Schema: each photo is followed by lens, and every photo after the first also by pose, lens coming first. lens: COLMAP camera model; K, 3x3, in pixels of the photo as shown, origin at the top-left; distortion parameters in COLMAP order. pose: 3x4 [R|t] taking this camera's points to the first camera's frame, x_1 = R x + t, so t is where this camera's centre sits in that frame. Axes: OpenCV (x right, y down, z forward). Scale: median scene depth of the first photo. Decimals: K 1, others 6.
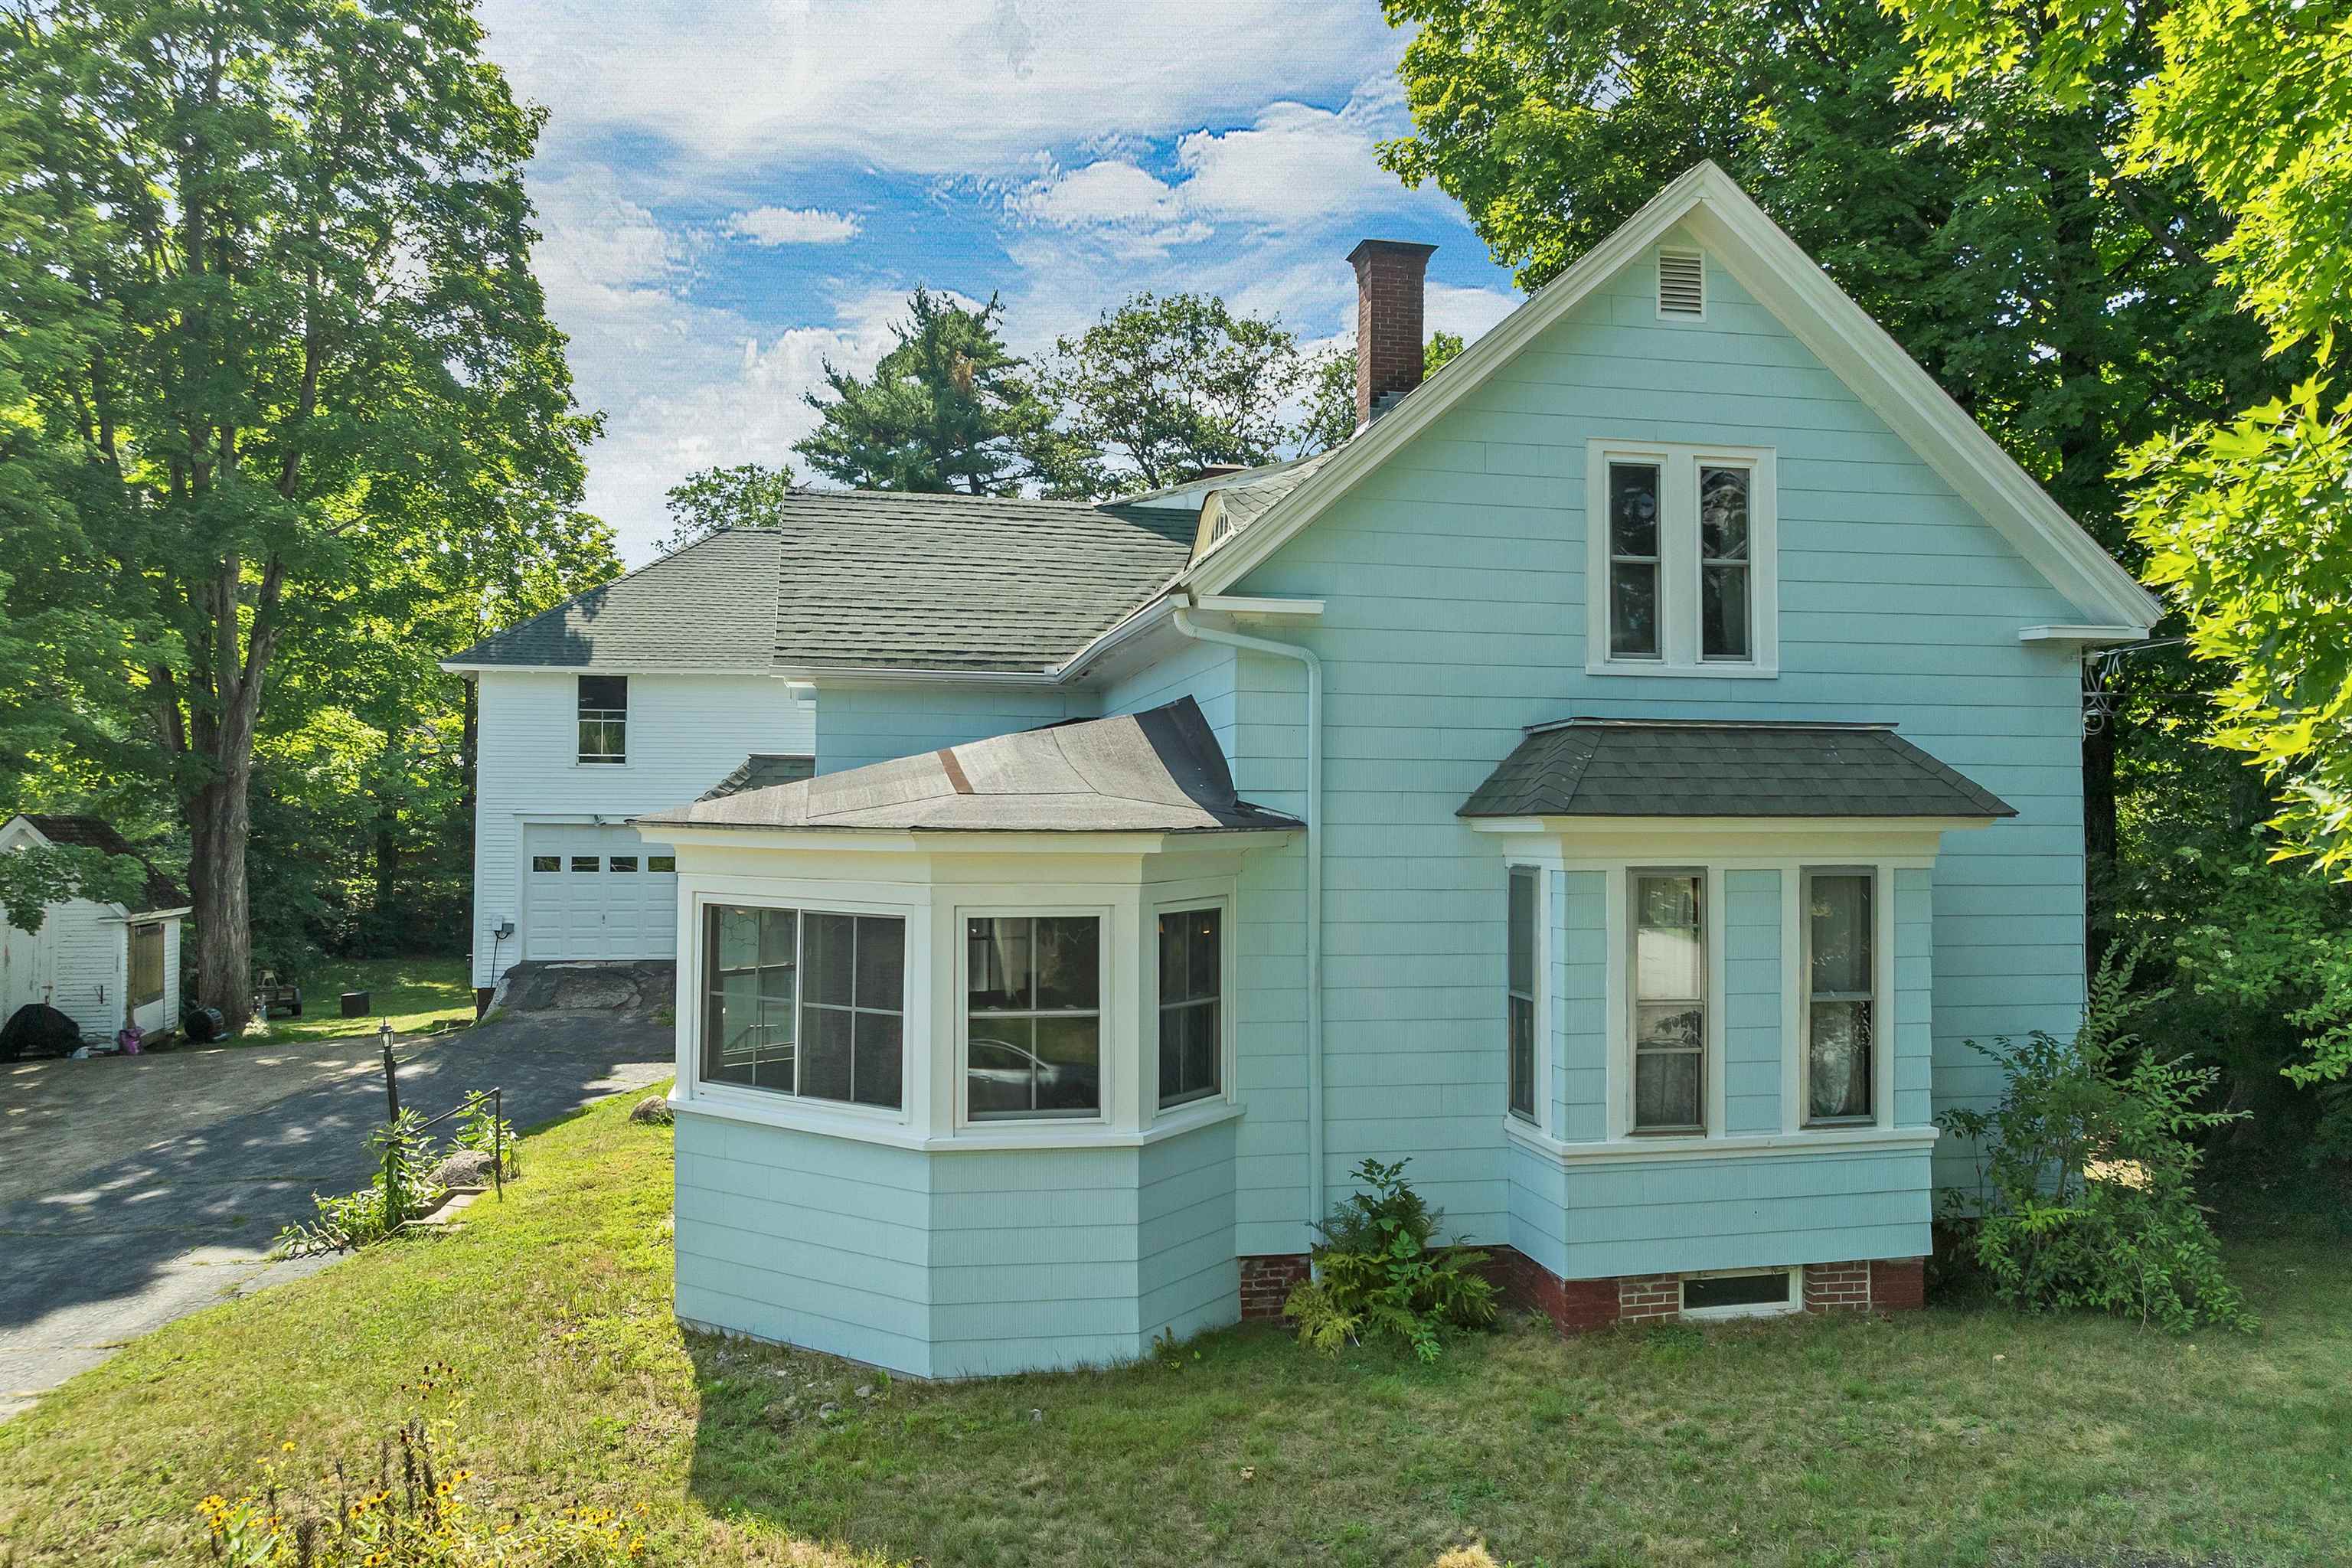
lens RADIAL K [[1681.4, 0, 1176.0], [0, 1681.4, 784.0], [0, 0, 1]] dist [-0.000778, -0.000070]
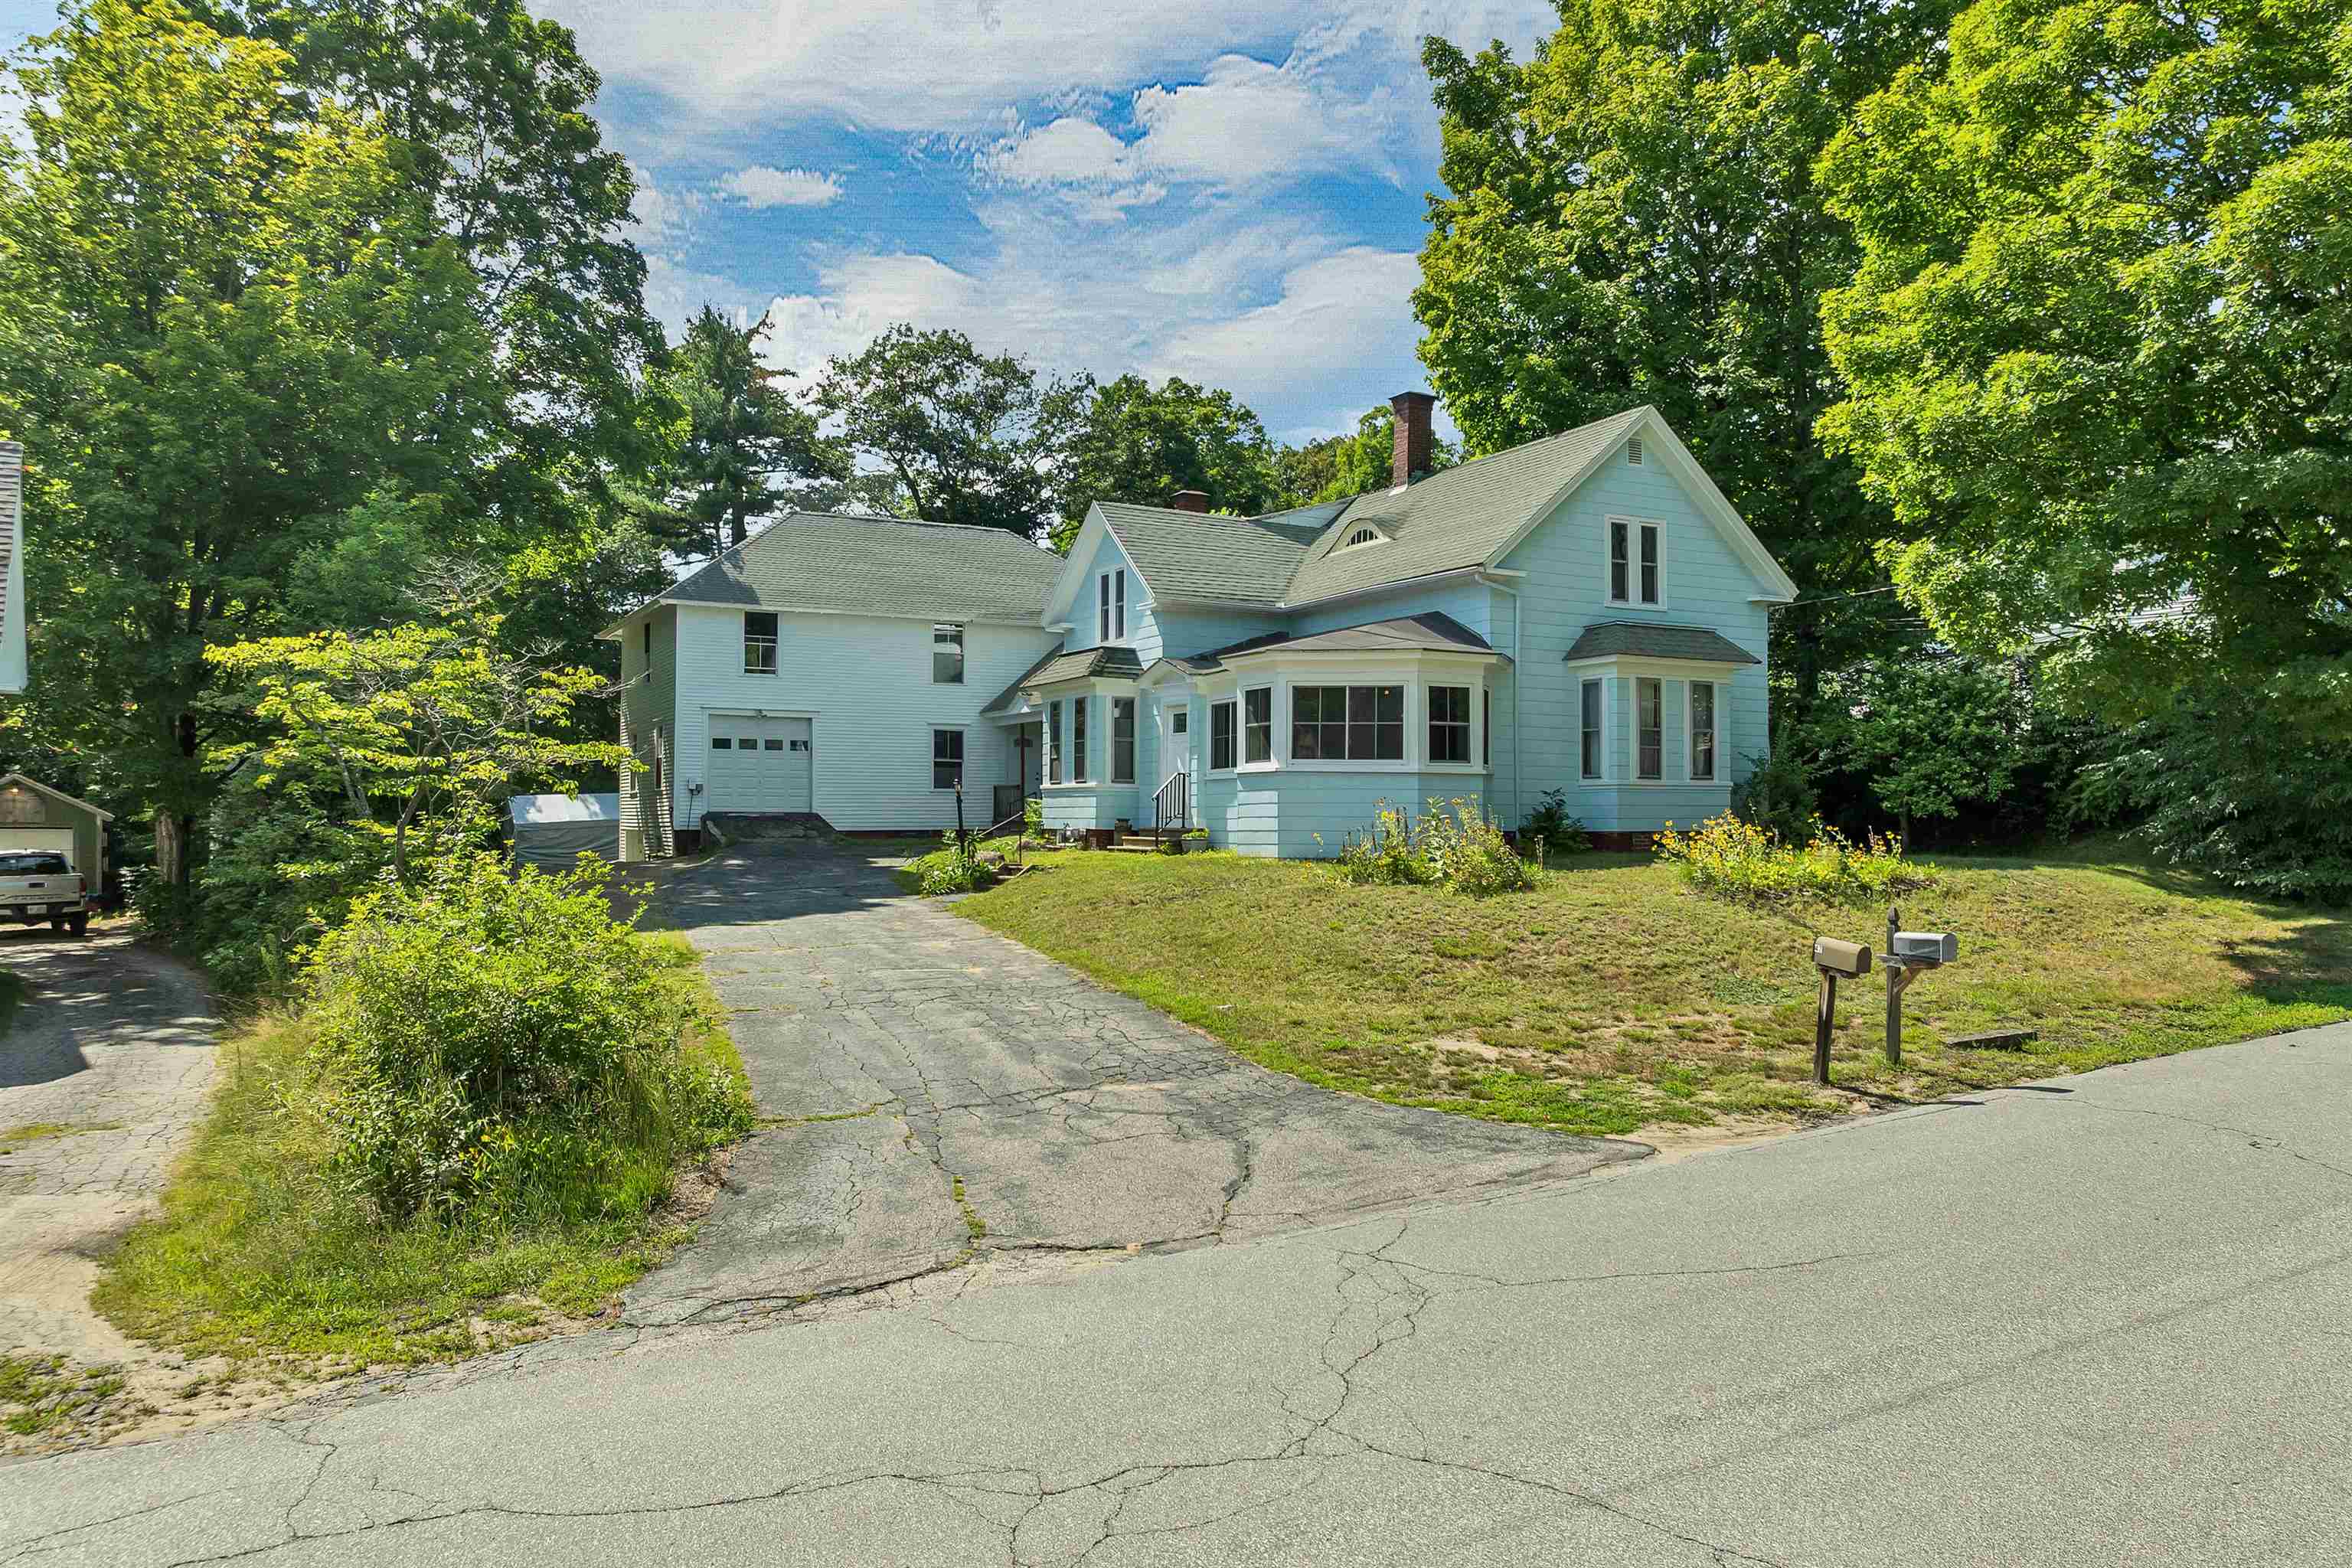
lens RADIAL K [[1681.4, 0, 1176.0], [0, 1681.4, 784.0], [0, 0, 1]] dist [-0.000778, -0.000070]
pose [[0.952510, 0.005710, 0.304454, -1.109266], [-0.005931, 0.999982, -0.000197, 0.200143], [-0.304450, -0.001618, 0.952527, -1.175772]]
